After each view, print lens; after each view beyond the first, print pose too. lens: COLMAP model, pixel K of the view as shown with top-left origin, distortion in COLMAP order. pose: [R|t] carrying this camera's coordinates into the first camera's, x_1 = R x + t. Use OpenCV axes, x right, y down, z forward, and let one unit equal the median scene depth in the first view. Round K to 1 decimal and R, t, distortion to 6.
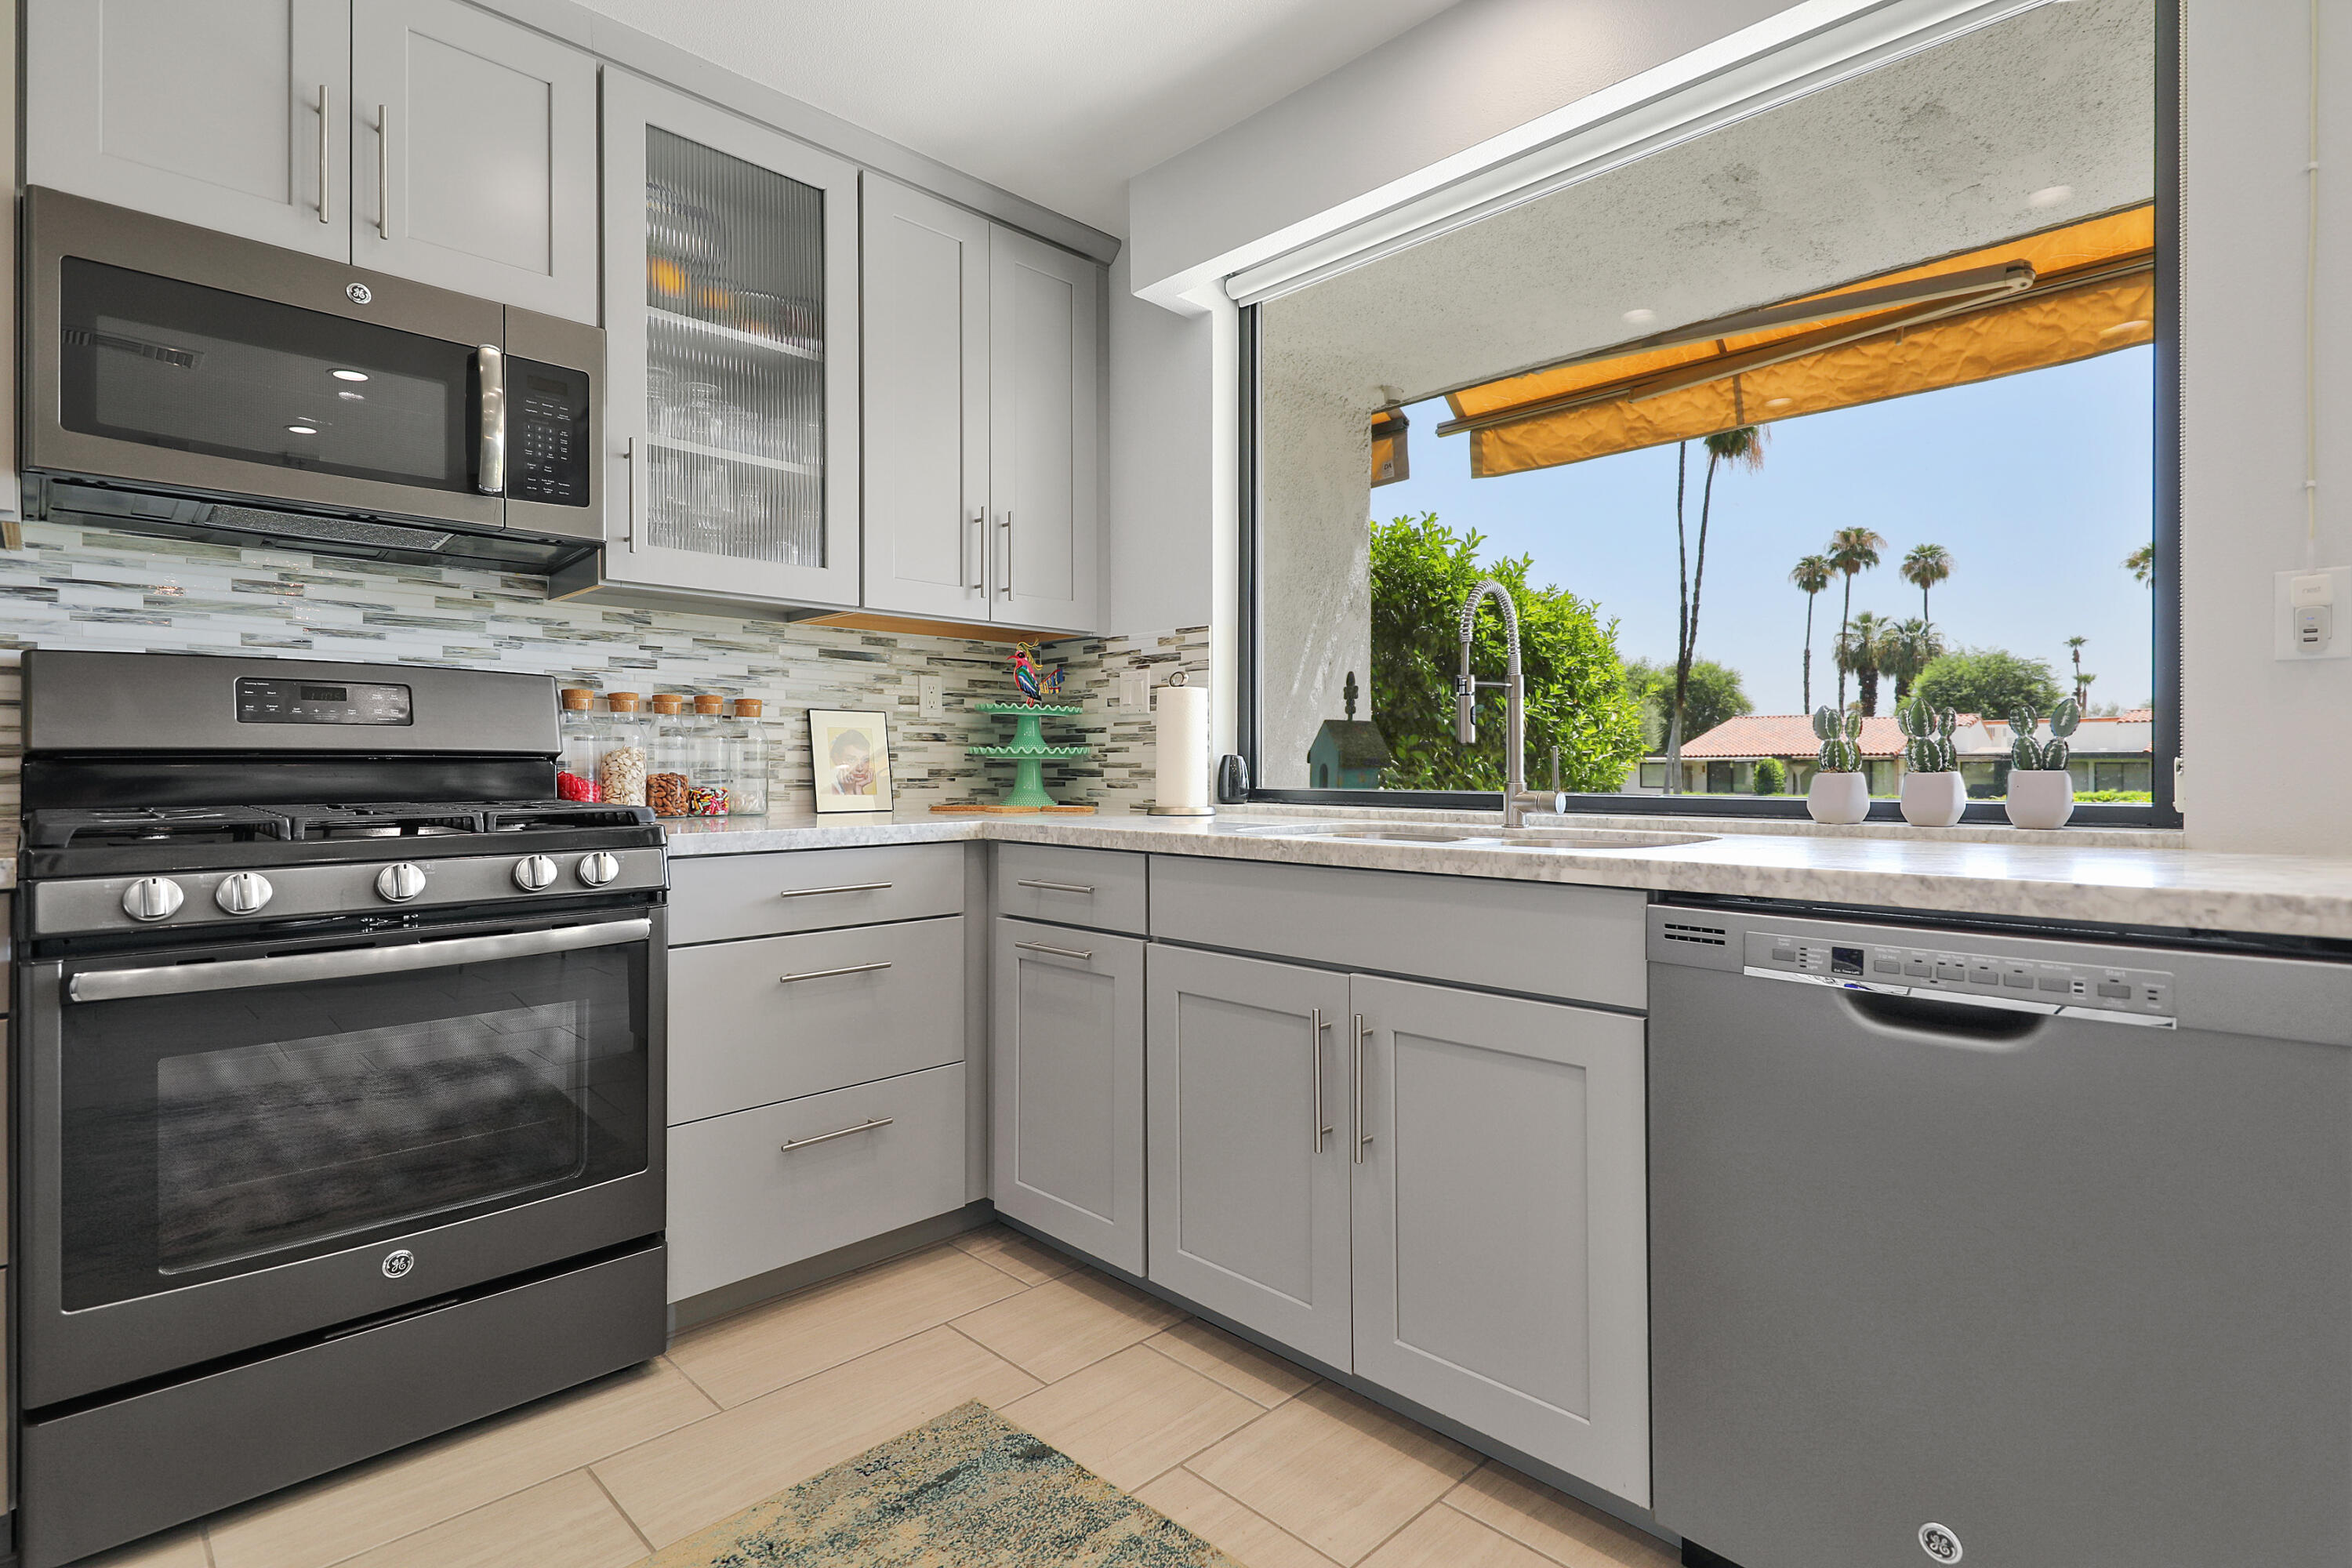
lens RADIAL K [[1160.8, 0, 1170.5], [0, 1160.8, 769.2], [0, 0, 1]] dist [0.003780, 0.000621]
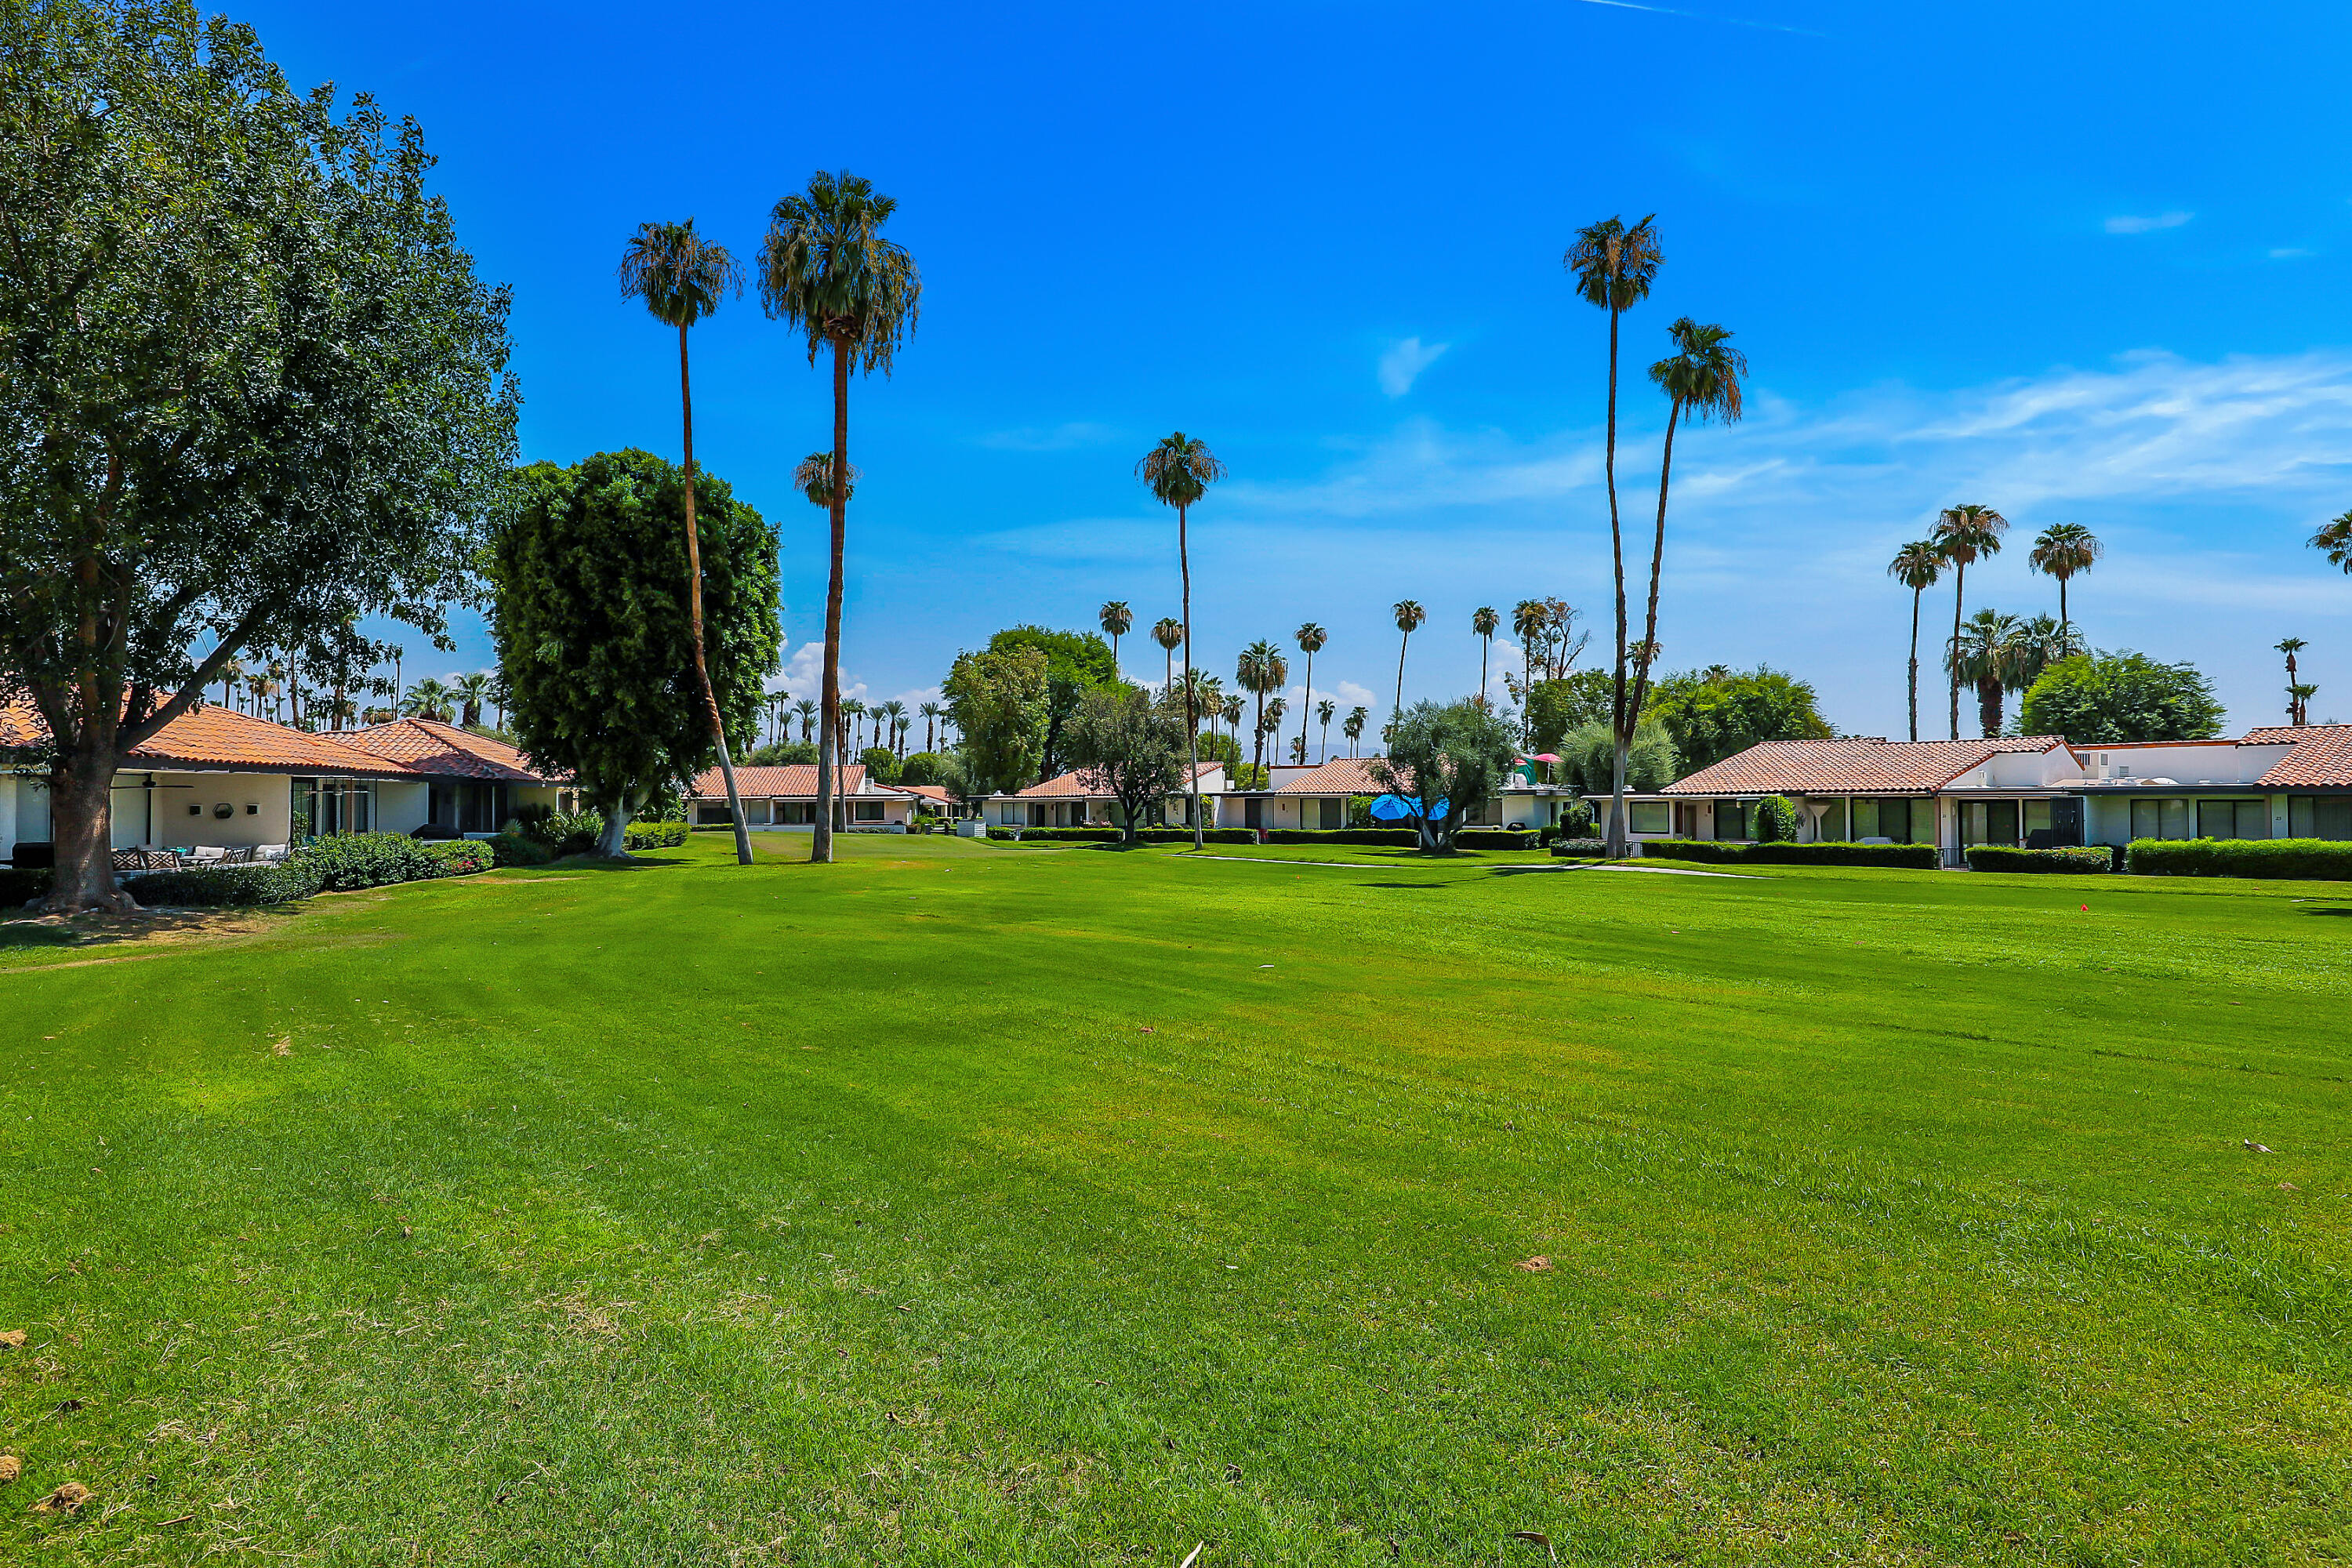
lens RADIAL K [[1274.0, 0, 1169.6], [0, 1274.0, 809.6], [0, 0, 1]] dist [-0.002549, -0.001519]
pose [[0.995666, -0.005007, -0.092865, 0.191691], [0.005194, 0.999985, 0.001776, -0.003590], [0.092854, -0.002251, 0.995677, 0.118449]]
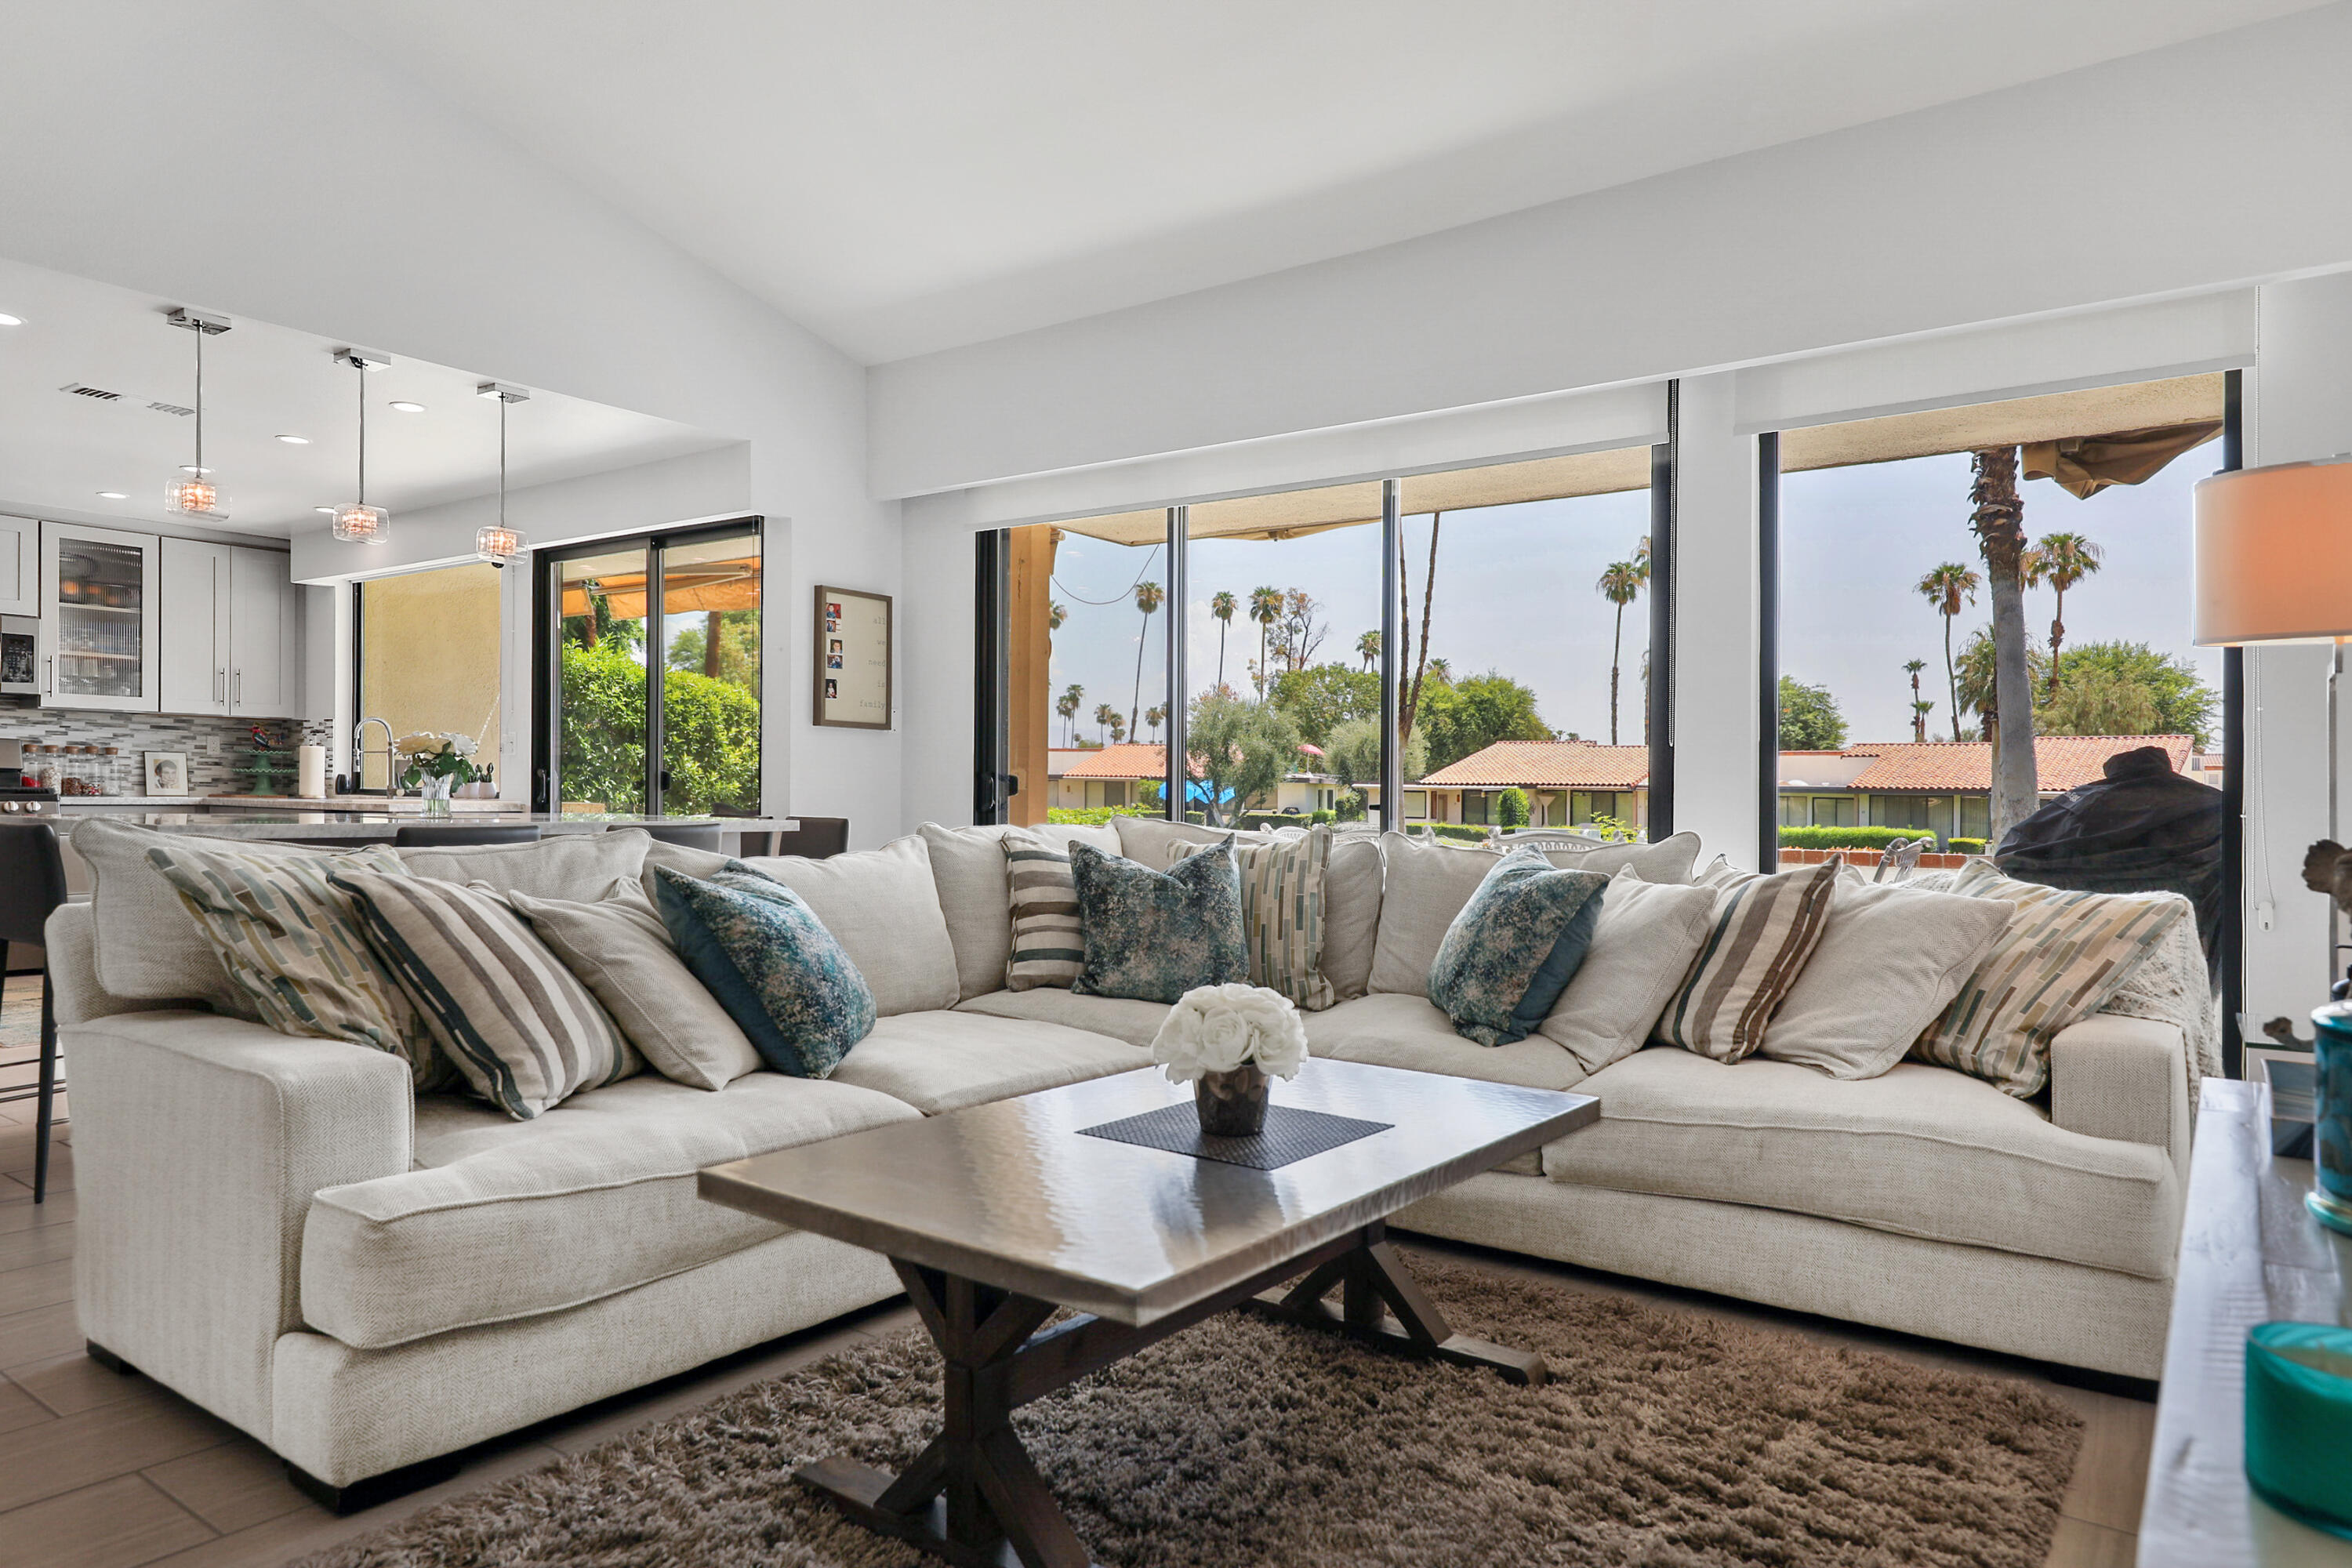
lens RADIAL K [[1475.5, 0, 1177.6], [0, 1475.5, 808.0], [0, 0, 1]] dist [0.007503, 0.001309]
pose [[0.988090, 0.013742, 0.153262, 0.069814], [-0.015333, 0.999840, 0.009201, 0.000170], [-0.153111, -0.011442, 0.988143, -0.122829]]
